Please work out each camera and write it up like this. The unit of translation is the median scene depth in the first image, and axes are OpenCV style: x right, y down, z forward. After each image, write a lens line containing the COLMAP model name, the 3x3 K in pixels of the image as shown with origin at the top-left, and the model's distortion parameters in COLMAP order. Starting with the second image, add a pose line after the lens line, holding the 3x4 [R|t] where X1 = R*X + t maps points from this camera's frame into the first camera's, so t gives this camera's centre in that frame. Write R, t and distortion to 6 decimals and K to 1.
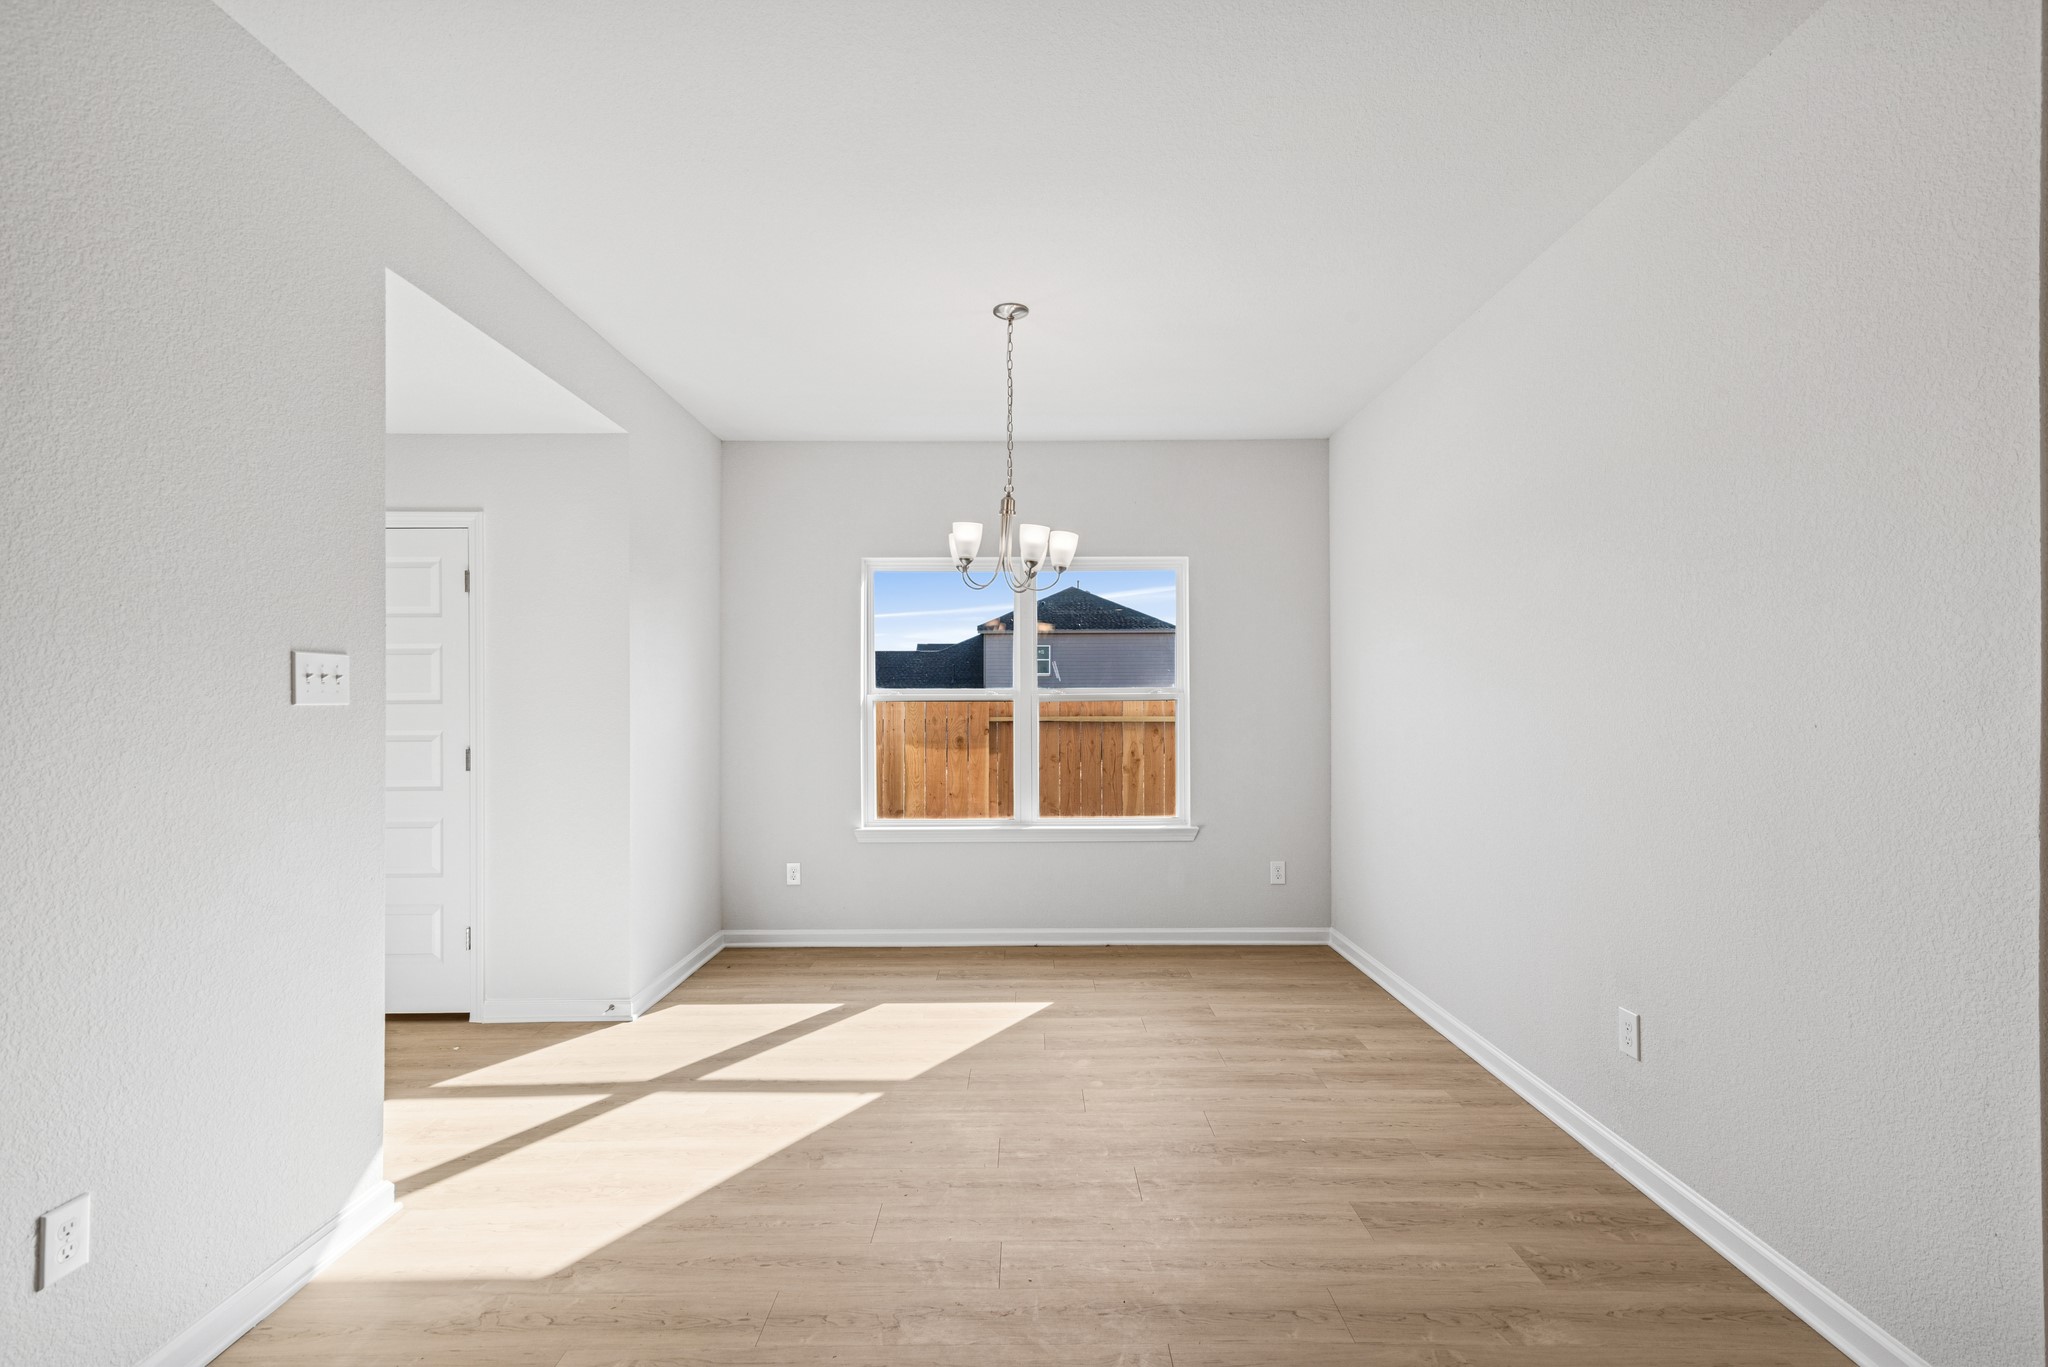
lens RADIAL K [[923.0, 0, 1035.3], [0, 923.0, 702.3], [0, 0, 1]] dist [0.018337, -0.001291]
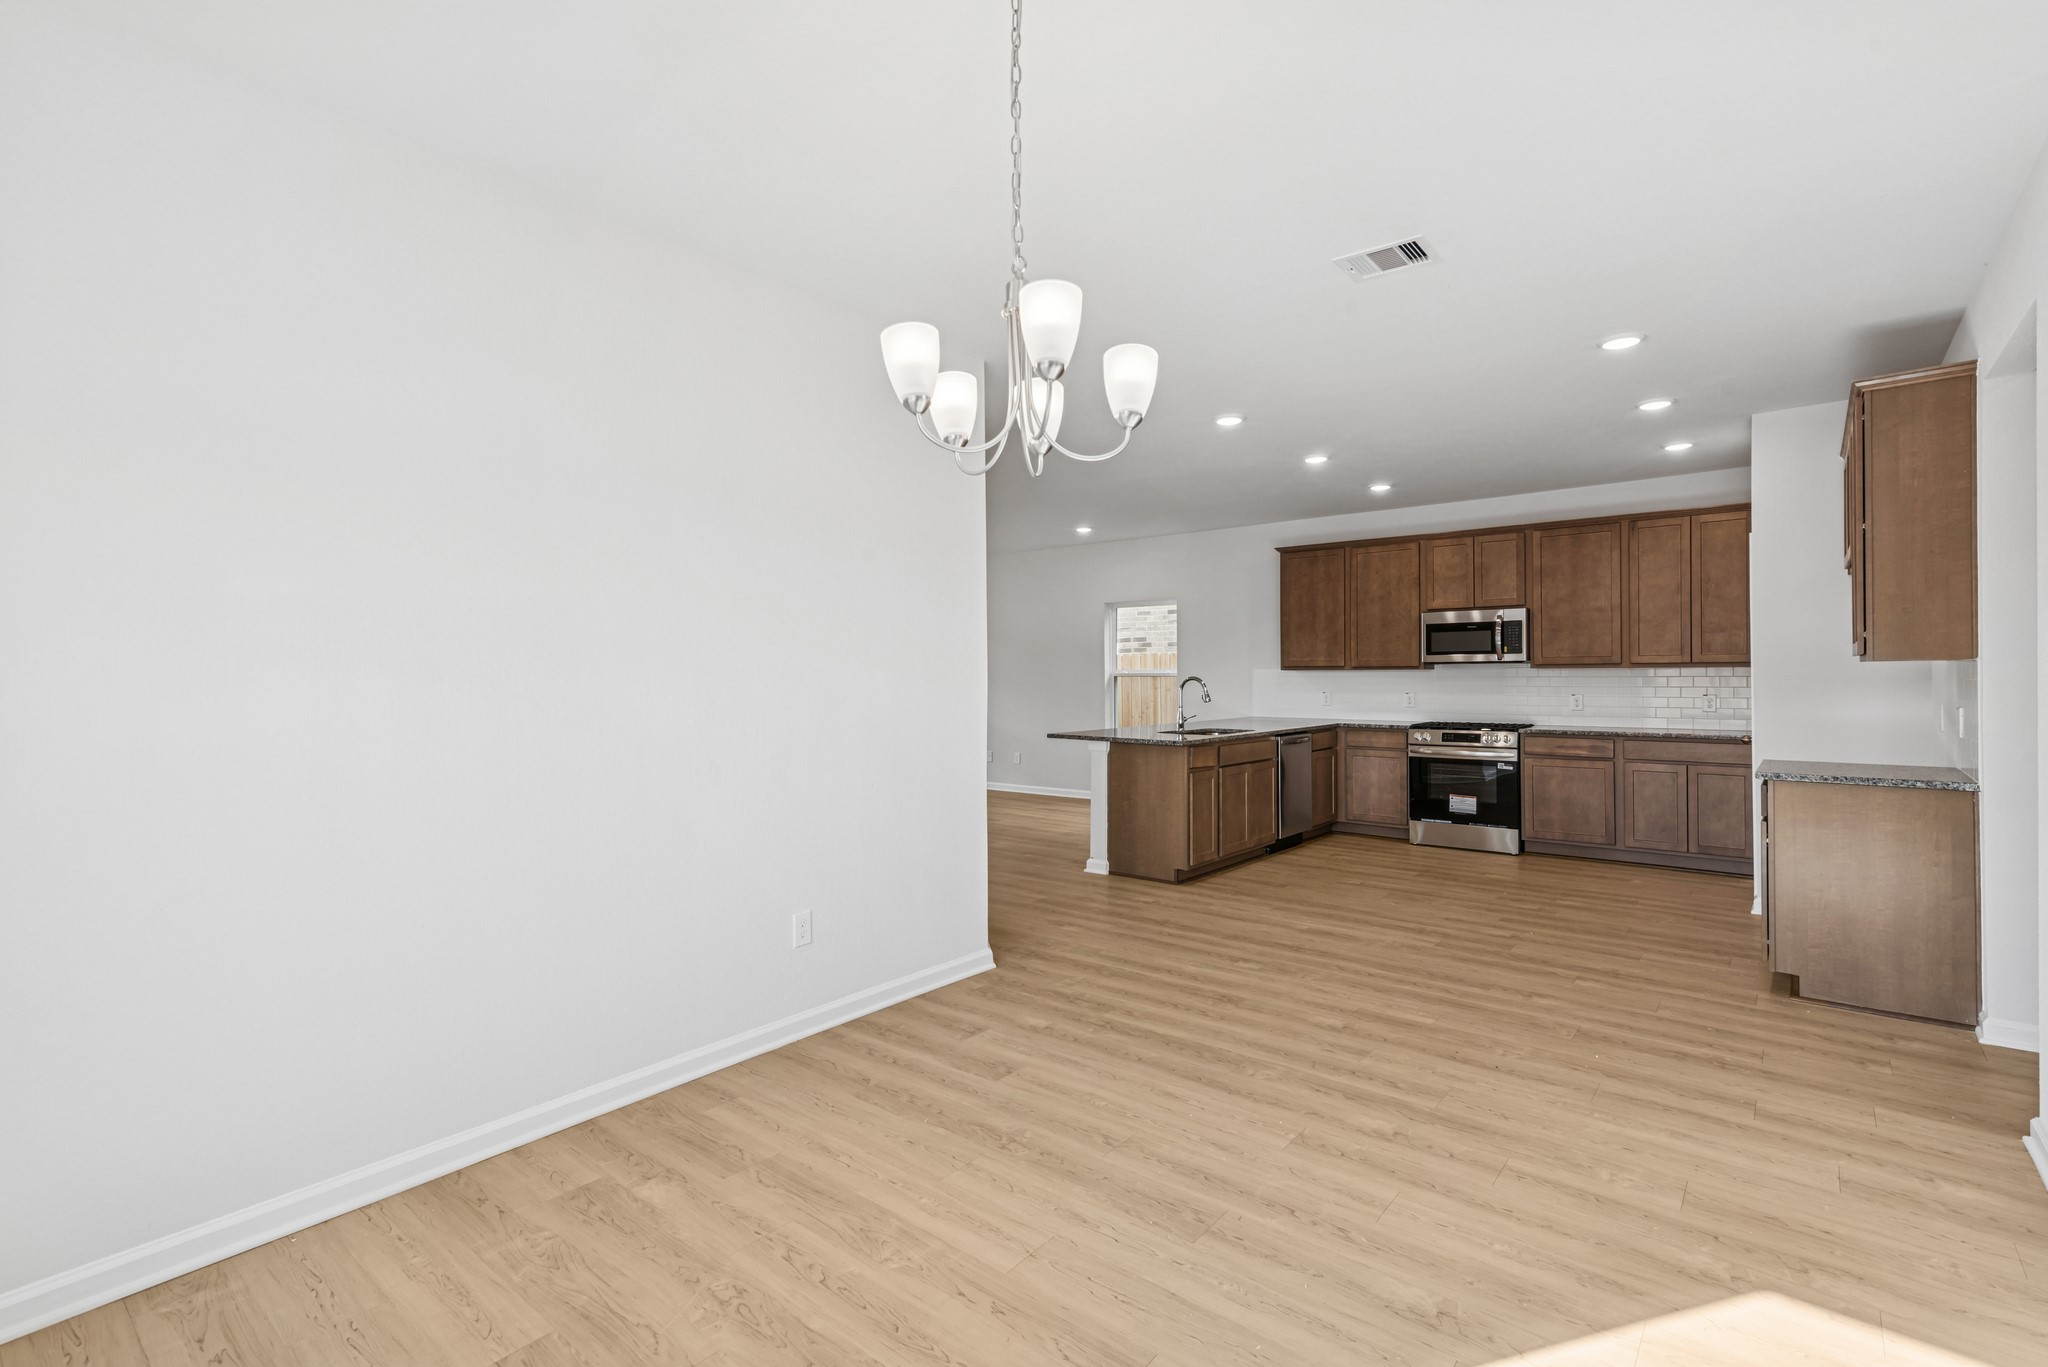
lens RADIAL K [[923.0, 0, 1034.0], [0, 923.0, 674.5], [0, 0, 1]] dist [0.018337, -0.001291]
pose [[-0.773923, 0.009979, 0.633202, -0.403729], [0.005130, 0.999942, -0.009488, 0.003992], [-0.633259, -0.004095, -0.773929, 1.585546]]
